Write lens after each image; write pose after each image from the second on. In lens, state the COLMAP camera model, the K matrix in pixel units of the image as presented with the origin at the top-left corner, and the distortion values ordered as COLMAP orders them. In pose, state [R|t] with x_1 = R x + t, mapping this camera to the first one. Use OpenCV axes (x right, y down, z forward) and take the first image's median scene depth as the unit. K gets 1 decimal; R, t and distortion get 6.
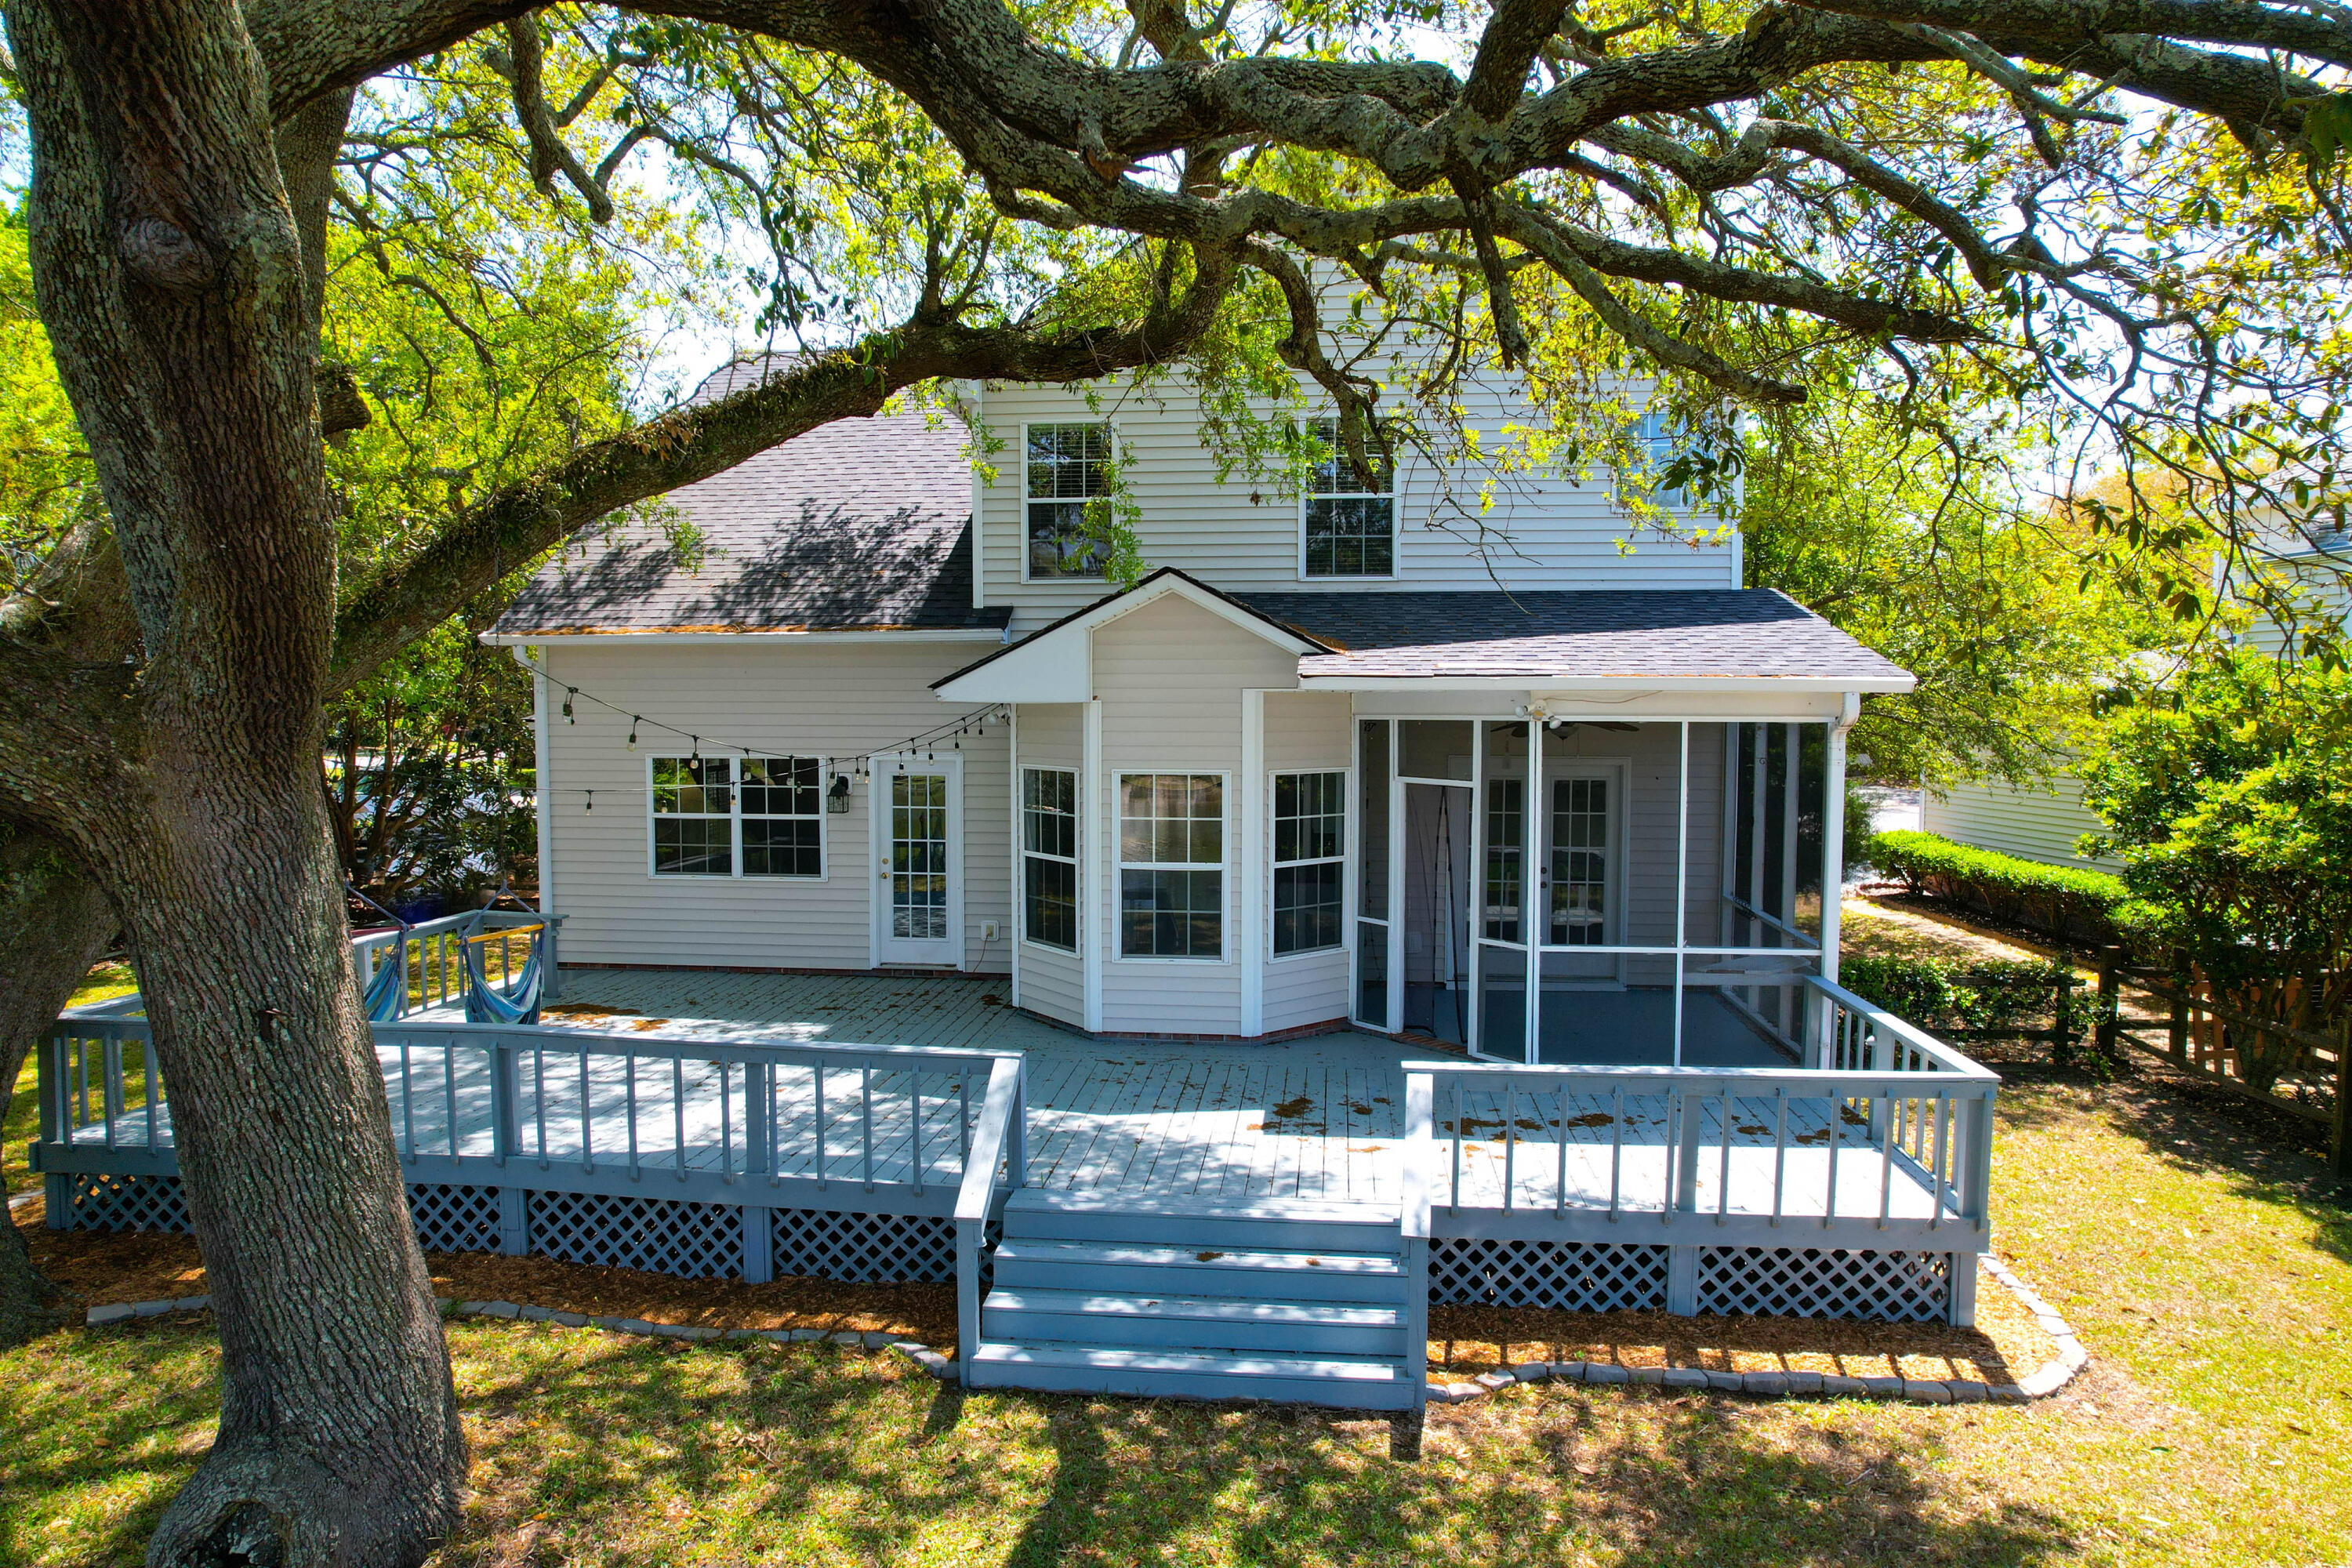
lens RADIAL K [[1520.5, 0, 1176.0], [0, 1520.5, 784.0], [0, 0, 1]] dist [-0.046284, 0.097558]
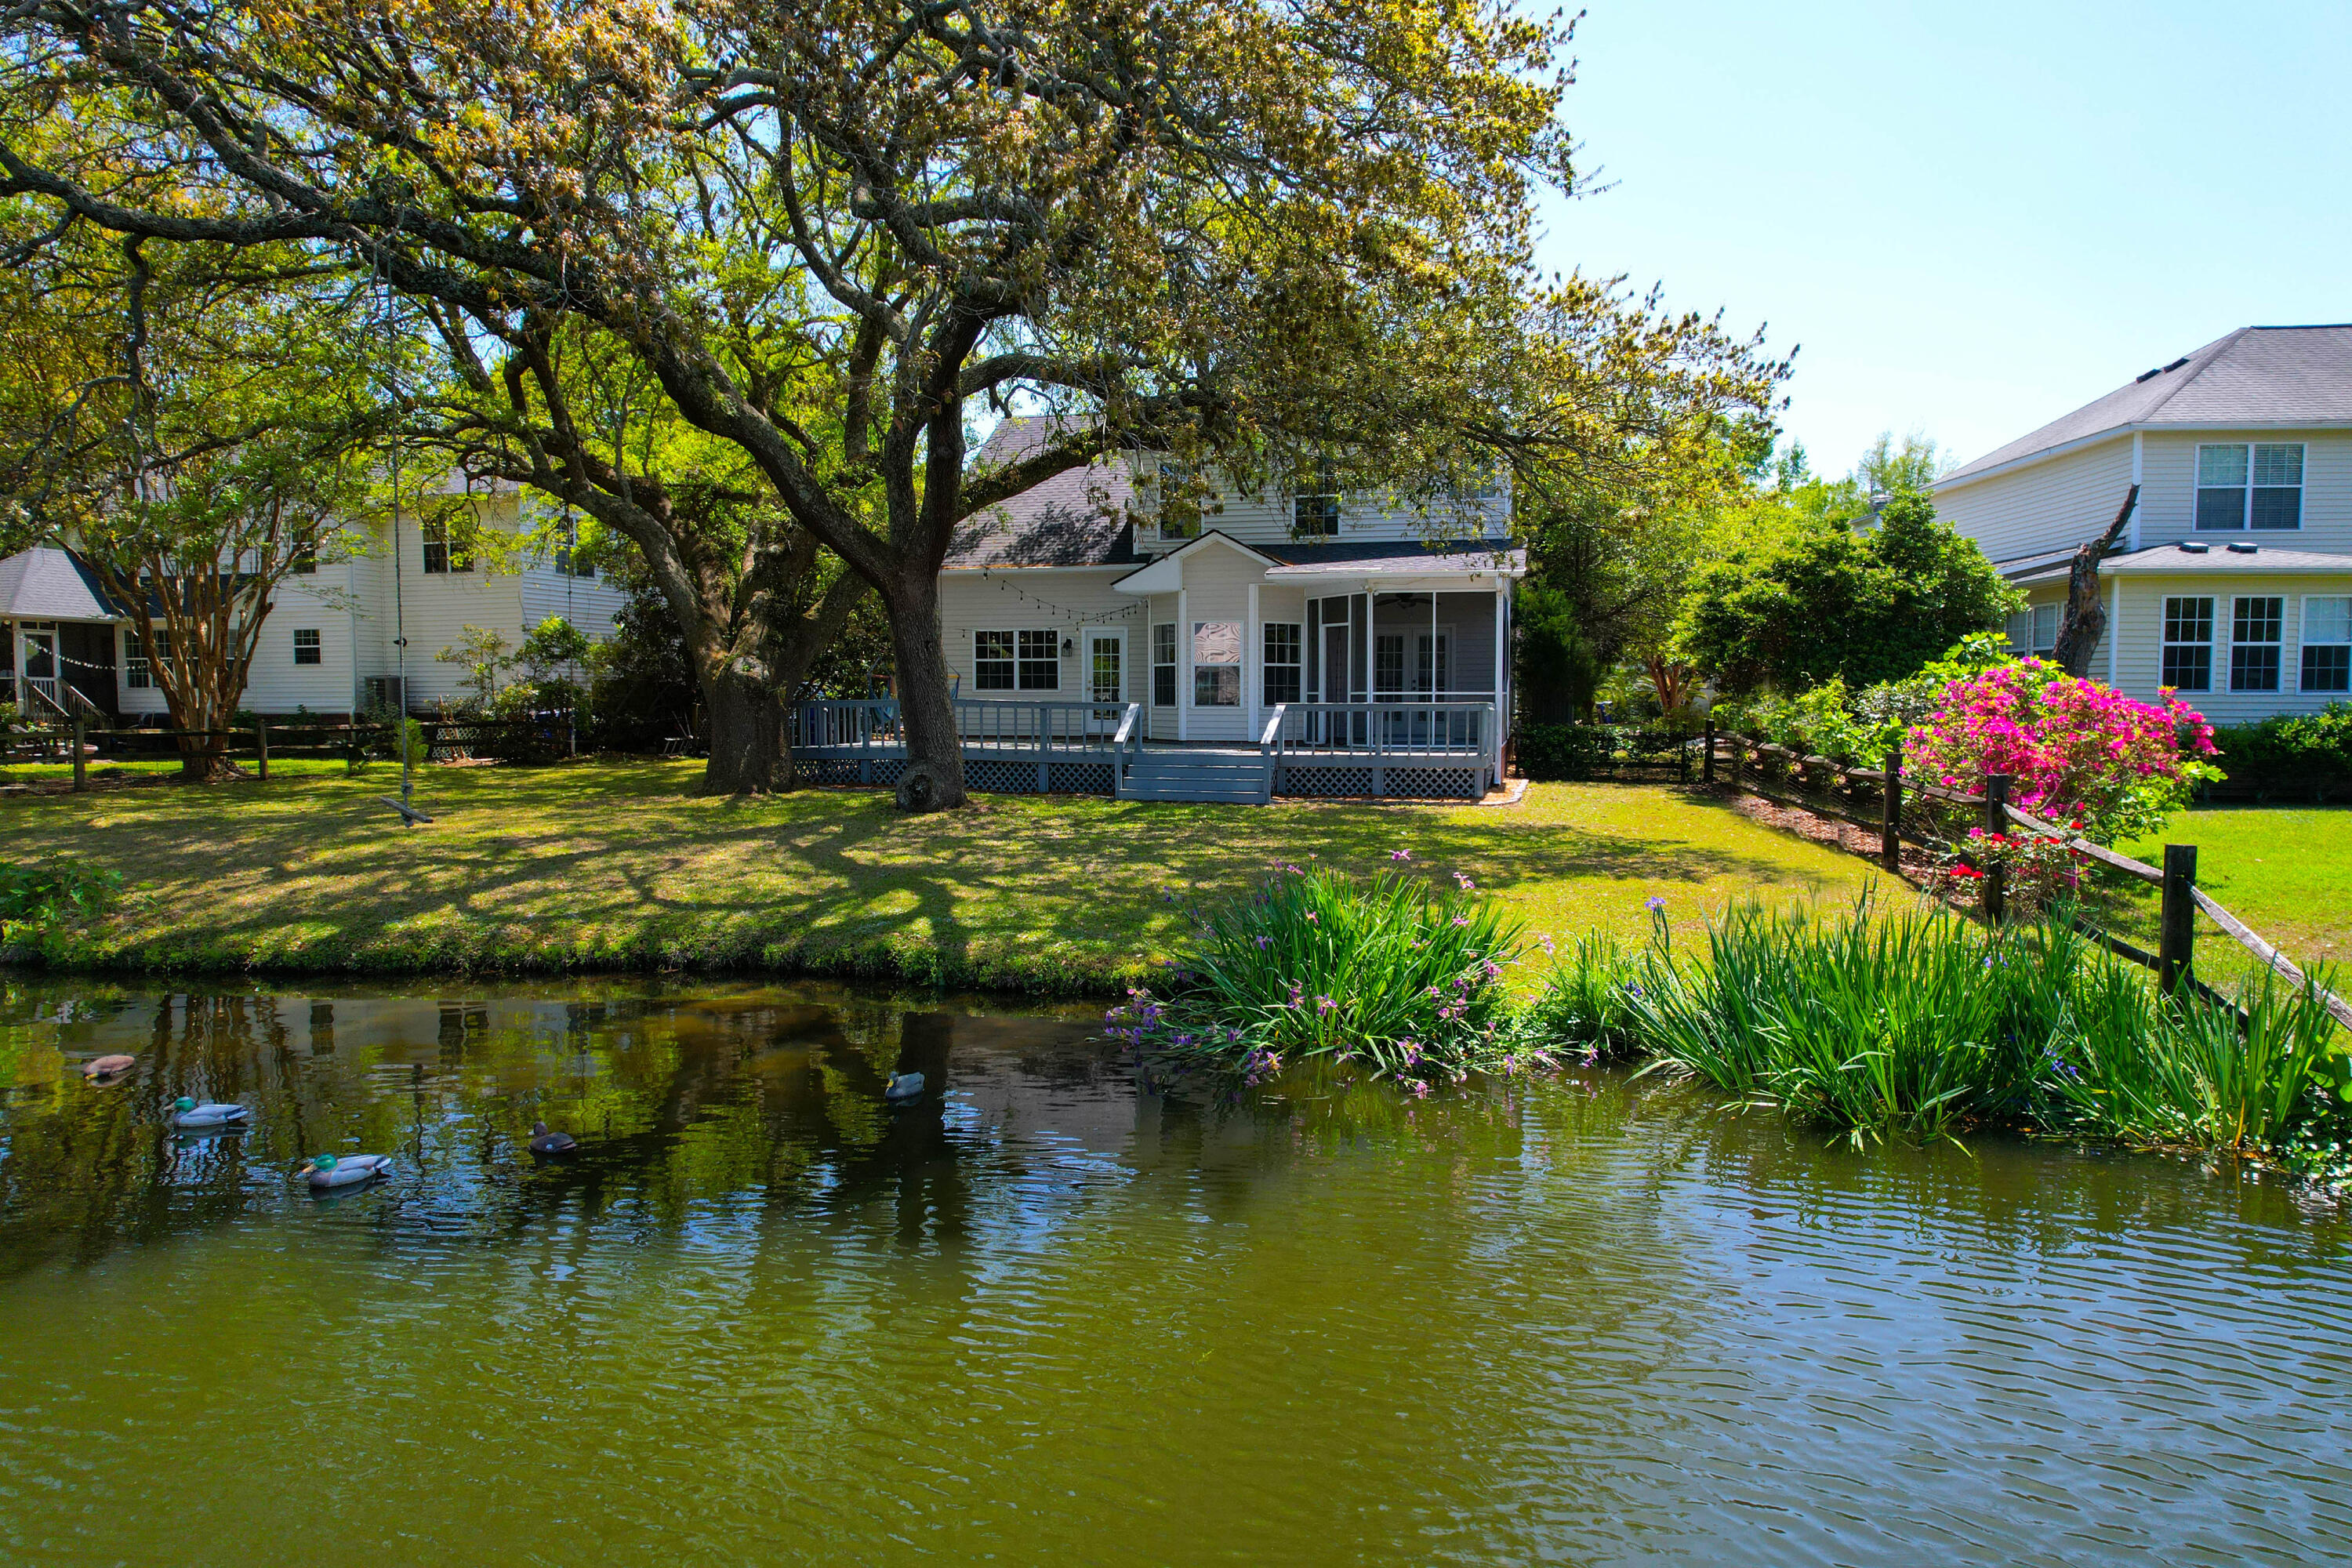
lens RADIAL K [[1501.4, 0, 1176.0], [0, 1501.4, 784.0], [0, 0, 1]] dist [-0.101043, 0.095192]
pose [[0.992061, 0.006244, -0.125602, 0.199306], [-0.005921, 0.999978, 0.002945, 0.208491], [0.125618, -0.002178, 0.992076, -1.103497]]
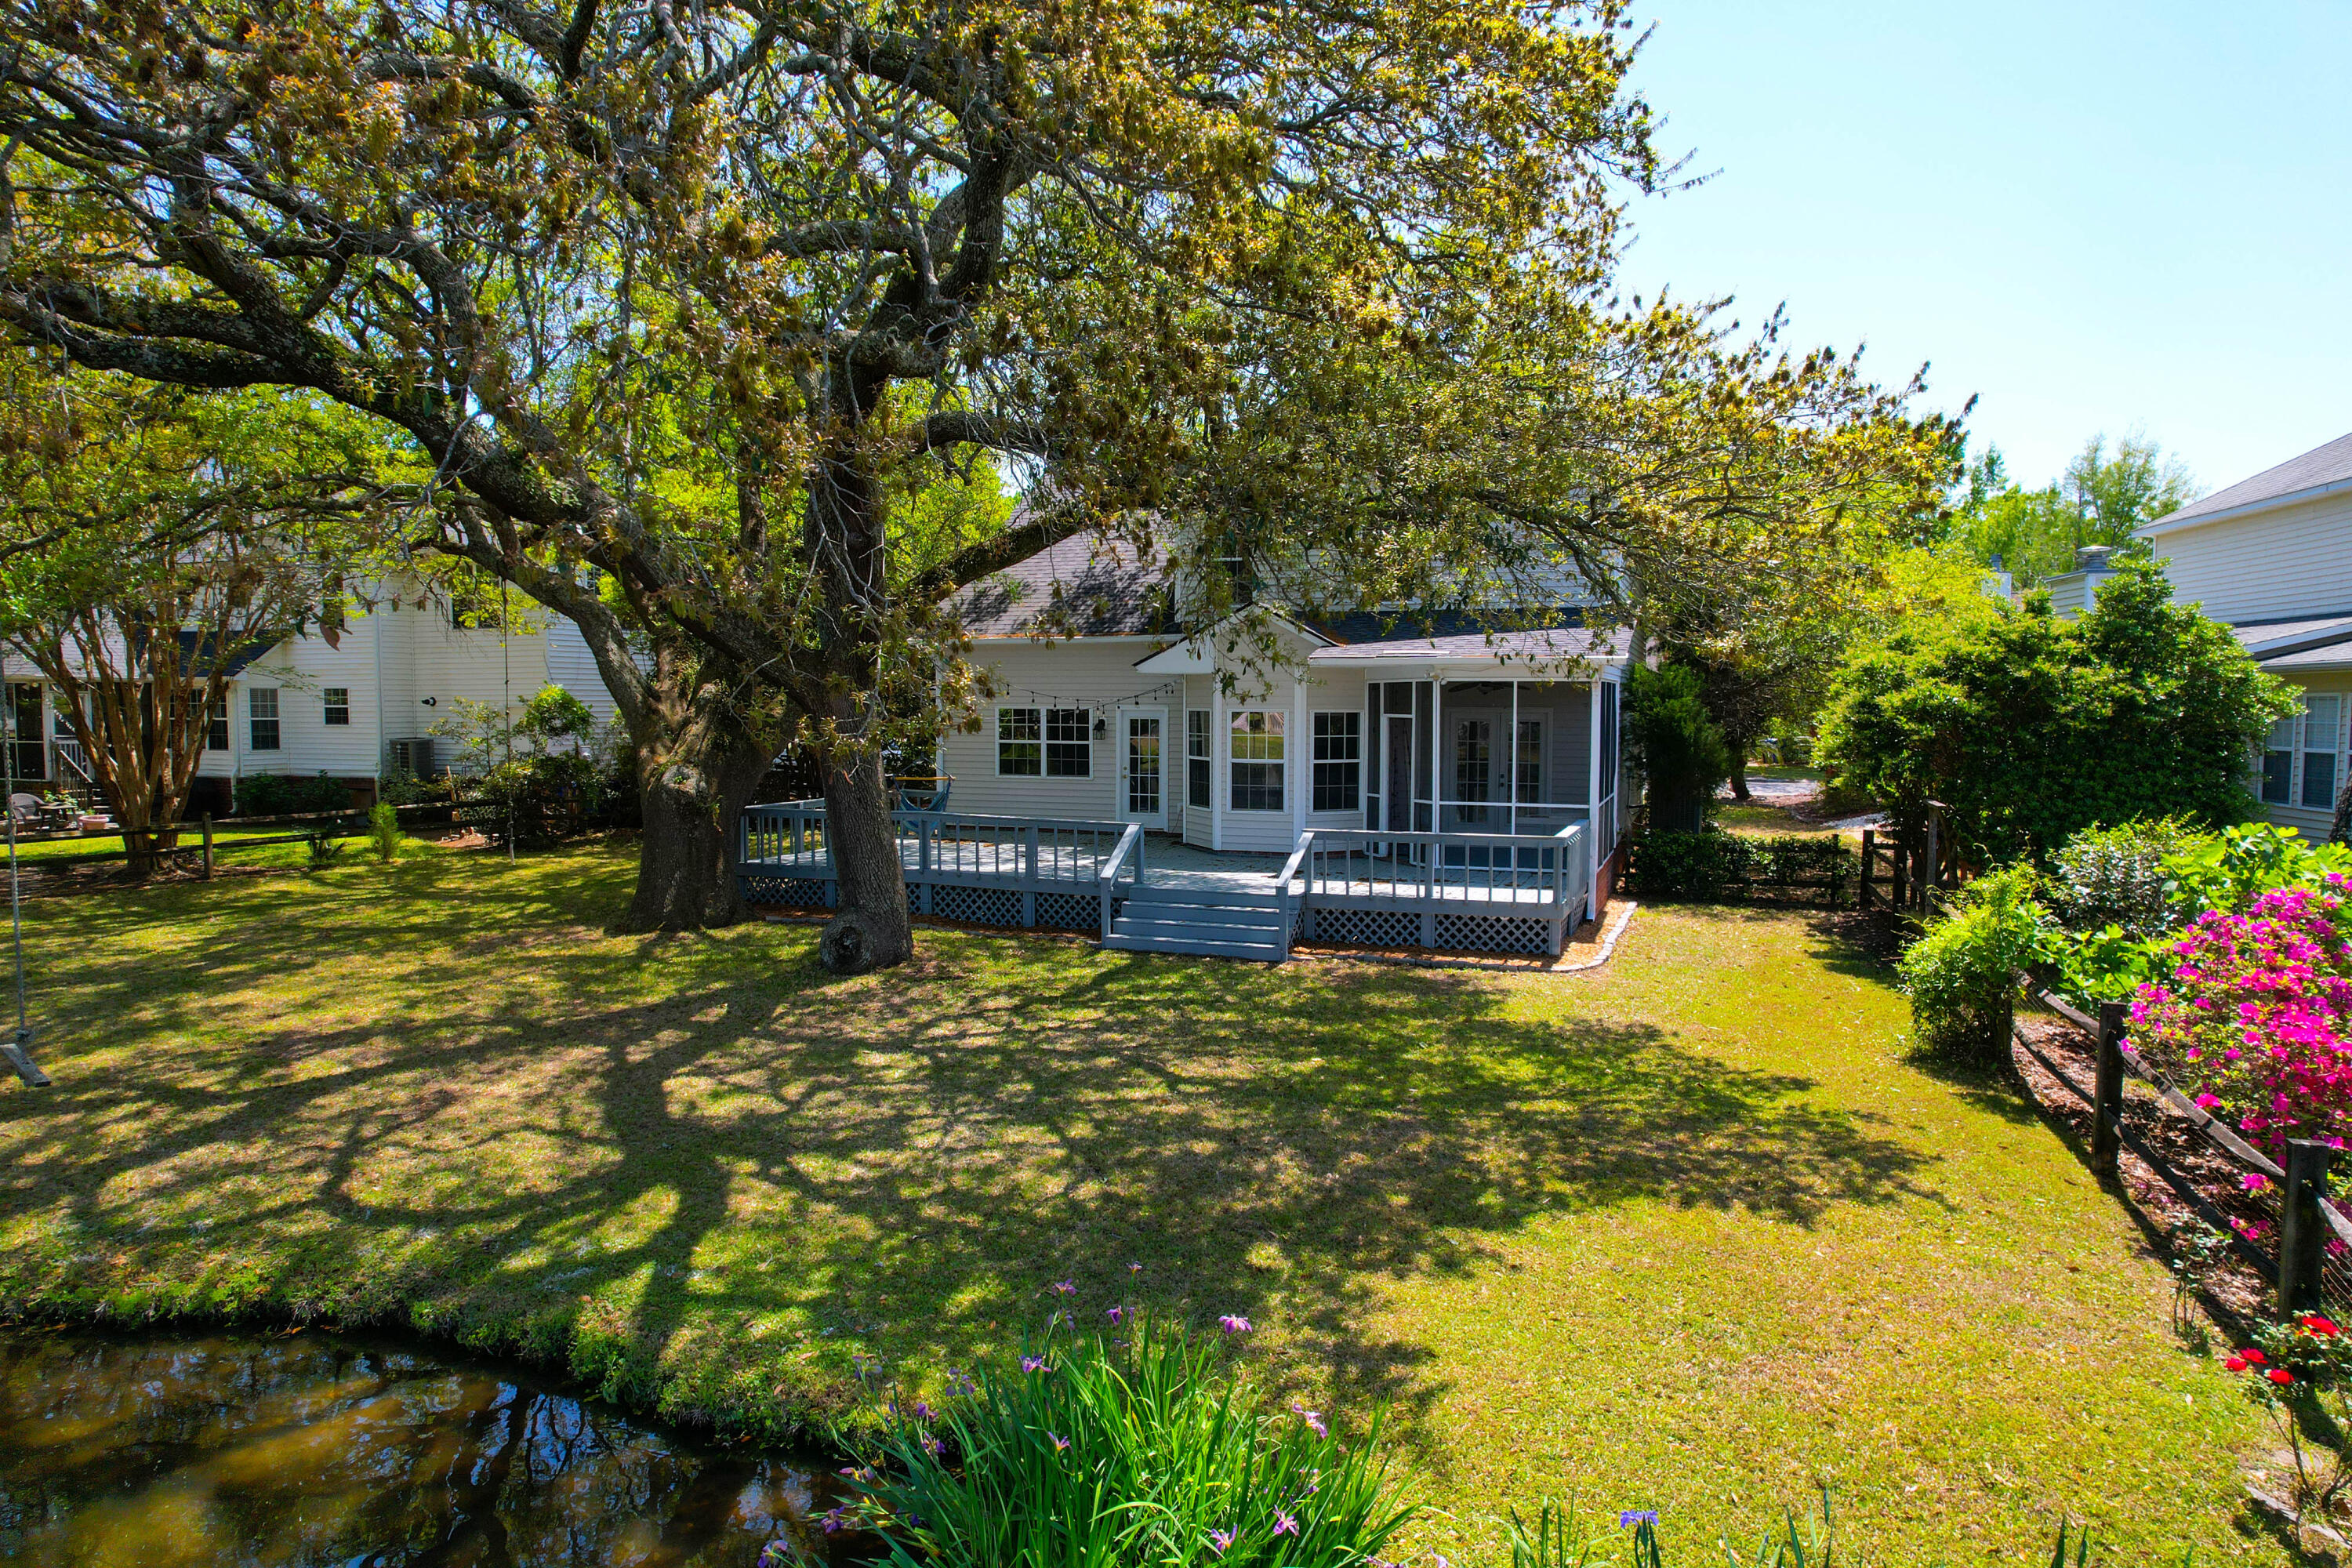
lens RADIAL K [[1501.4, 0, 1176.0], [0, 1501.4, 784.0], [0, 0, 1]] dist [-0.101043, 0.095192]
pose [[0.972097, 0.013927, -0.234166, 0.308853], [-0.013485, 0.999903, 0.003489, 0.071829], [0.234191, -0.000234, 0.972190, -0.757251]]
